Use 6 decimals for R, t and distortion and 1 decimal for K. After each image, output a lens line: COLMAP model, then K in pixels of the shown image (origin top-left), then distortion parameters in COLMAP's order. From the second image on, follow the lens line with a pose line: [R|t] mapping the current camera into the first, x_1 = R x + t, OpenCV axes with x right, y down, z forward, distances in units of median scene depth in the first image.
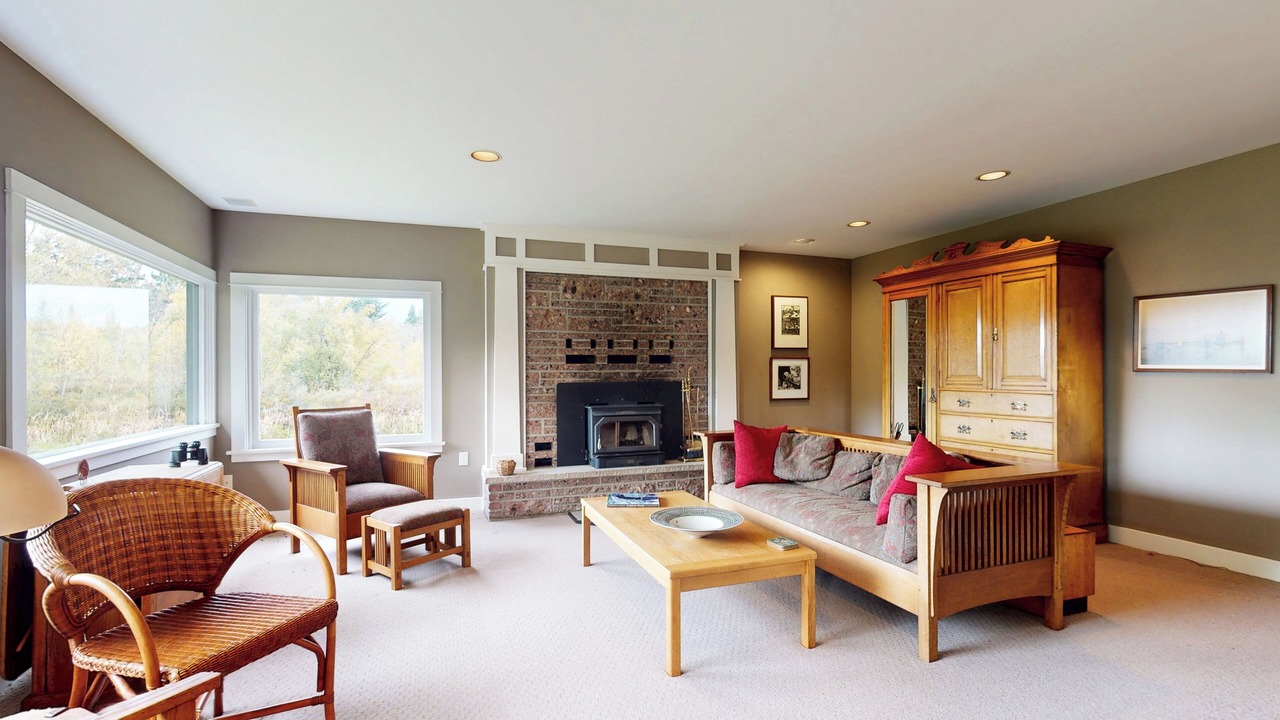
lens RADIAL K [[559.3, 0, 641.1], [0, 559.3, 369.8], [0, 0, 1]] dist [0.001413, -0.000624]
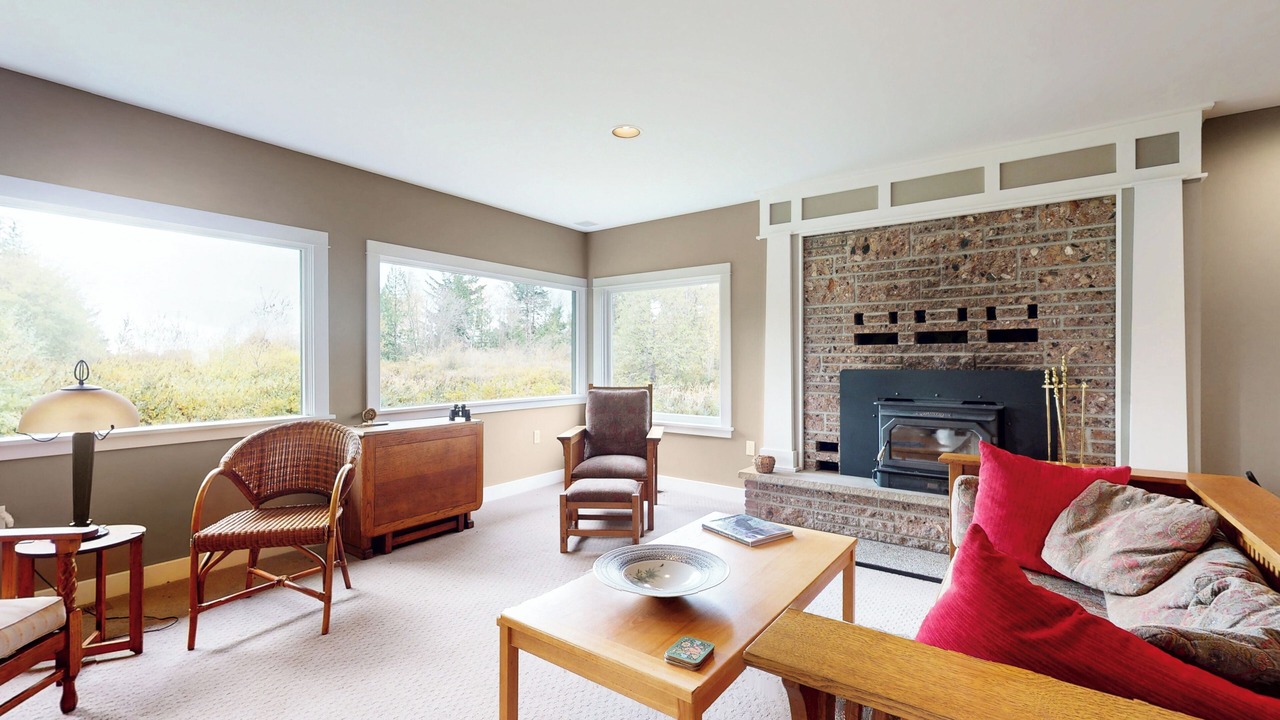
lens RADIAL K [[559.3, 0, 636.8], [0, 559.3, 354.8], [0, 0, 1]] dist [0.001413, -0.000624]
pose [[0.556102, -0.000879, -0.831113, 0.344614], [0.003333, 0.999994, 0.001172, 0.000840], [0.831107, -0.003421, 0.556102, 0.309856]]
